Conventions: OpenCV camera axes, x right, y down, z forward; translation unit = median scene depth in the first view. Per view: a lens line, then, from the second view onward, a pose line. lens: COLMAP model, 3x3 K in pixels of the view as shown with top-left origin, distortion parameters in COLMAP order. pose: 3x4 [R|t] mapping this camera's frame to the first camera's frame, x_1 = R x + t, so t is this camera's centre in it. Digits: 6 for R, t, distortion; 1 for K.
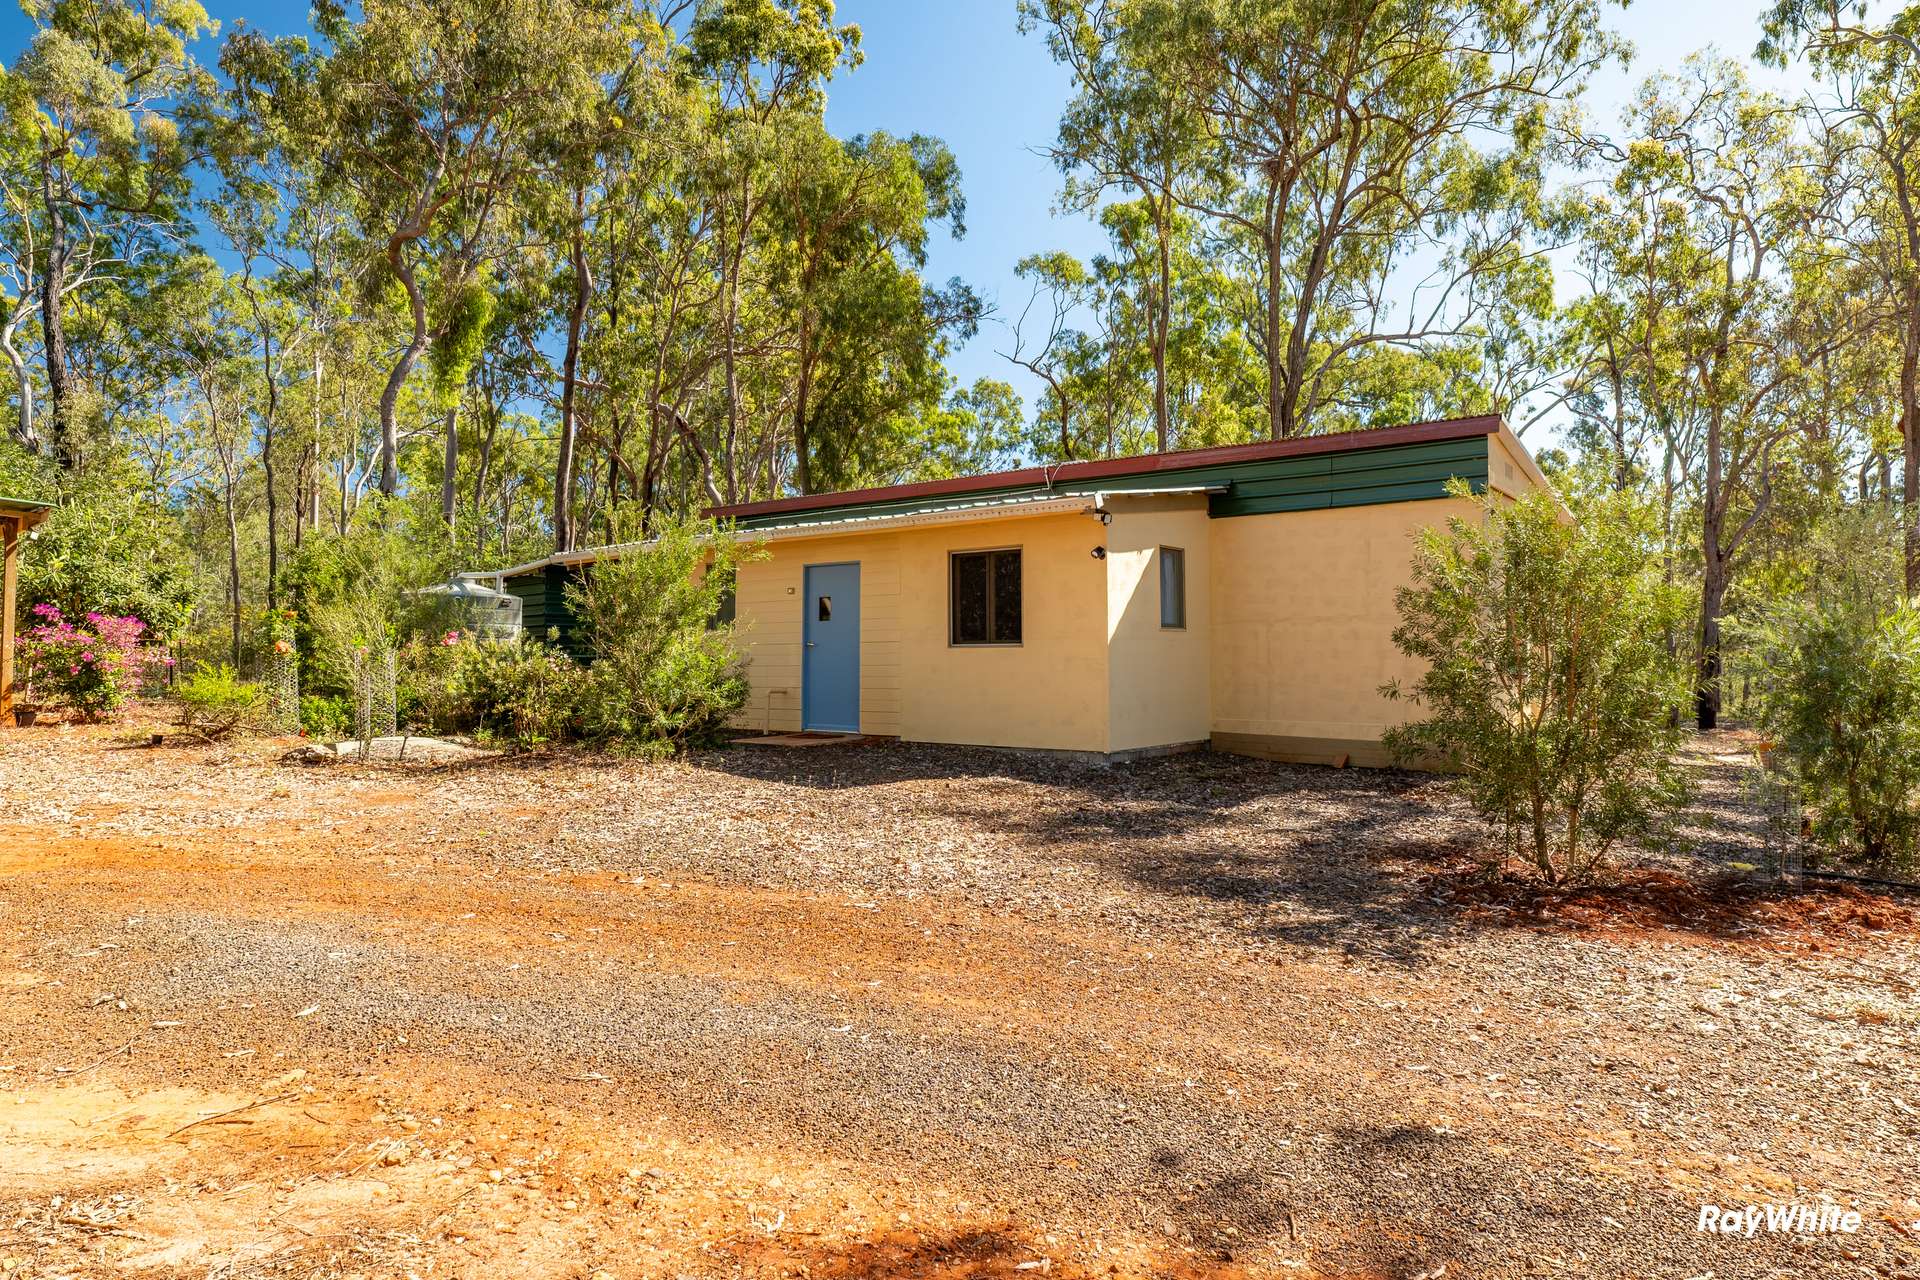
lens RADIAL K [[1107.7, 0, 958.3], [0, 1107.7, 630.7], [0, 0, 1]] dist [-0.036241, 0.039145]
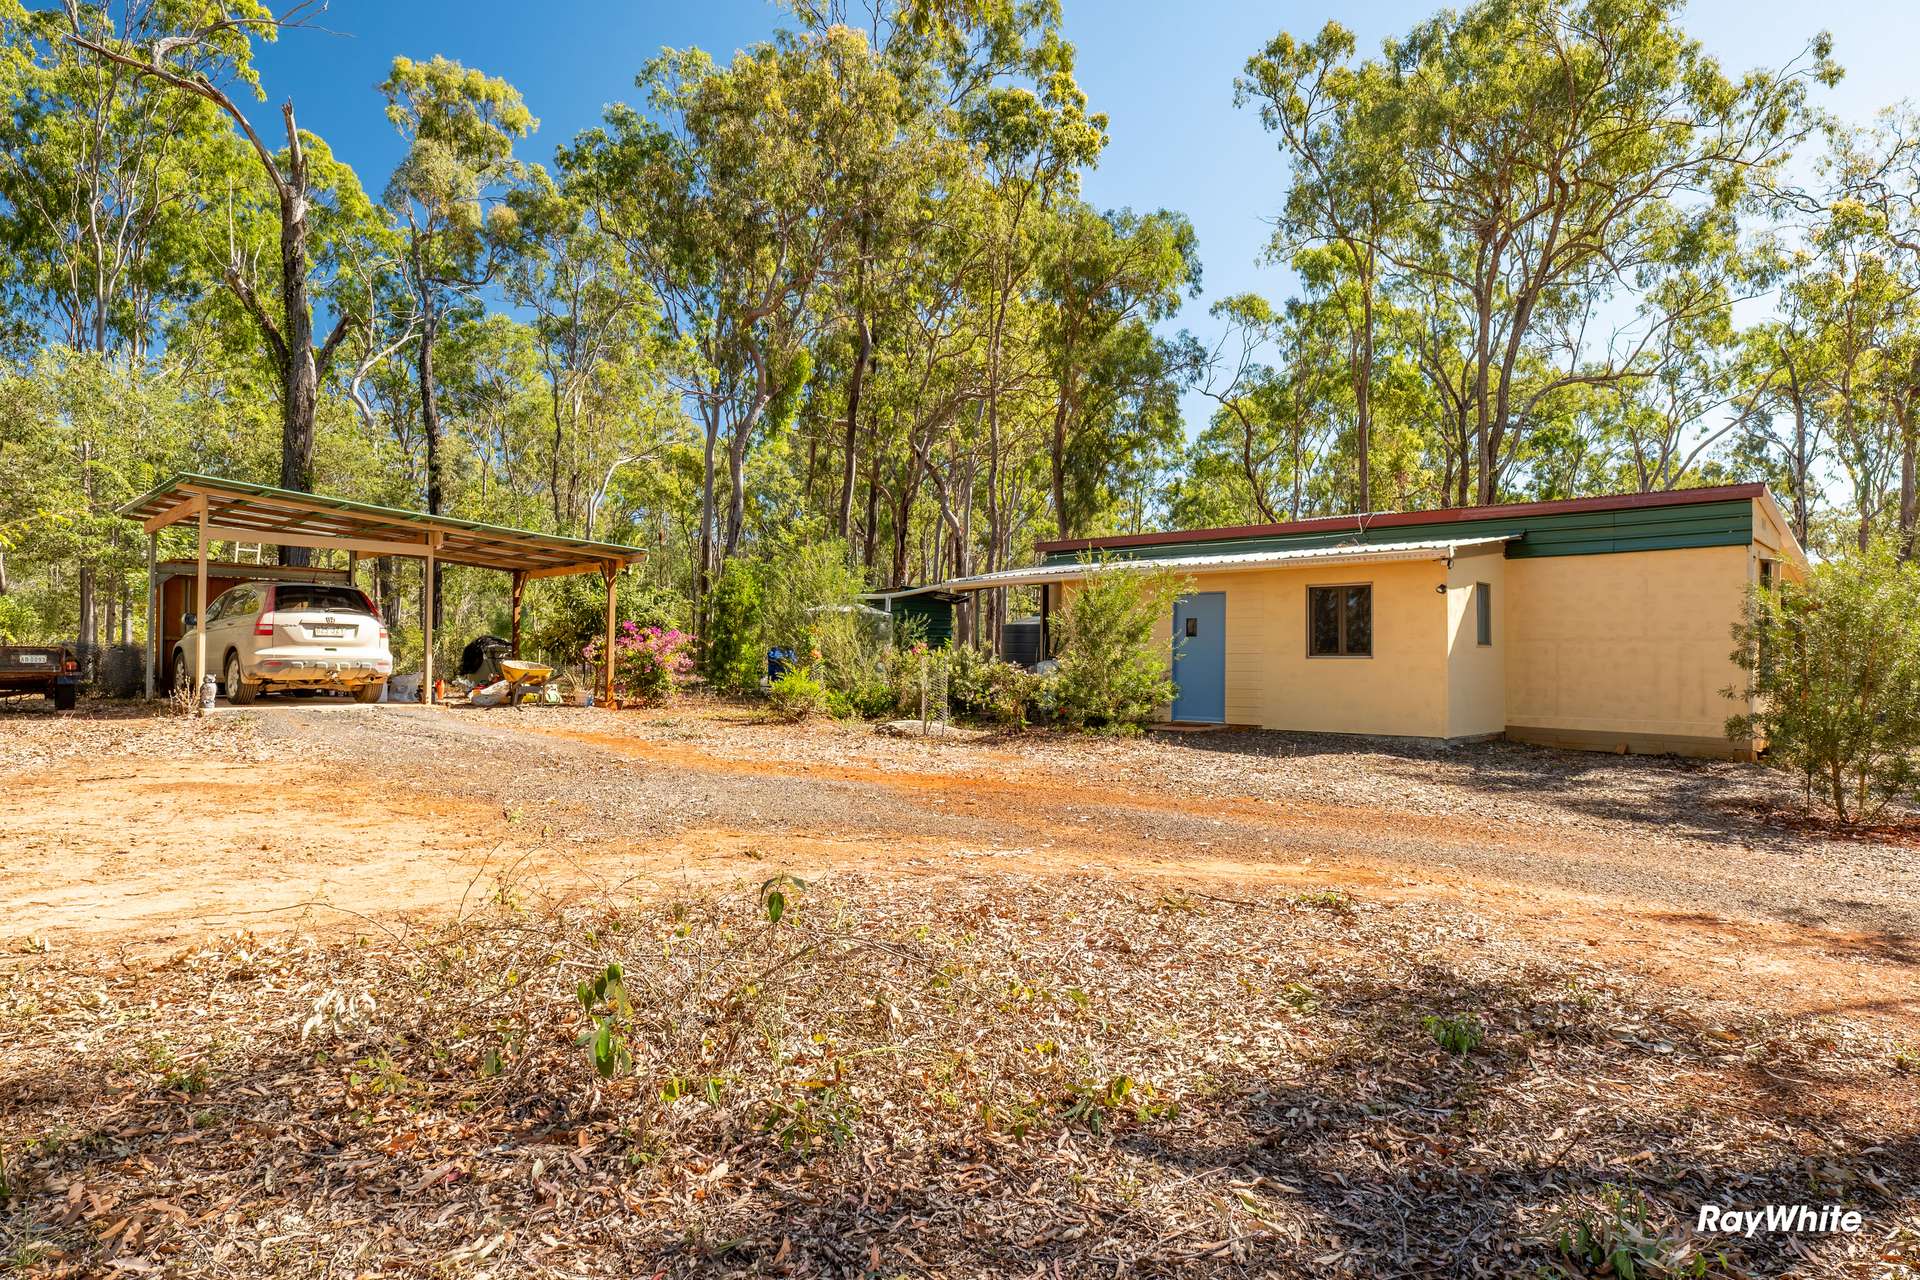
lens RADIAL K [[1092.3, 0, 960.0], [0, 1092.3, 640.0], [0, 0, 1]] dist [-0.013323, 0.014656]
pose [[0.995798, 0.006721, -0.091333, -0.140580], [-0.006322, 0.999969, 0.004653, -0.004875], [0.091362, -0.004056, 0.995810, -0.154060]]
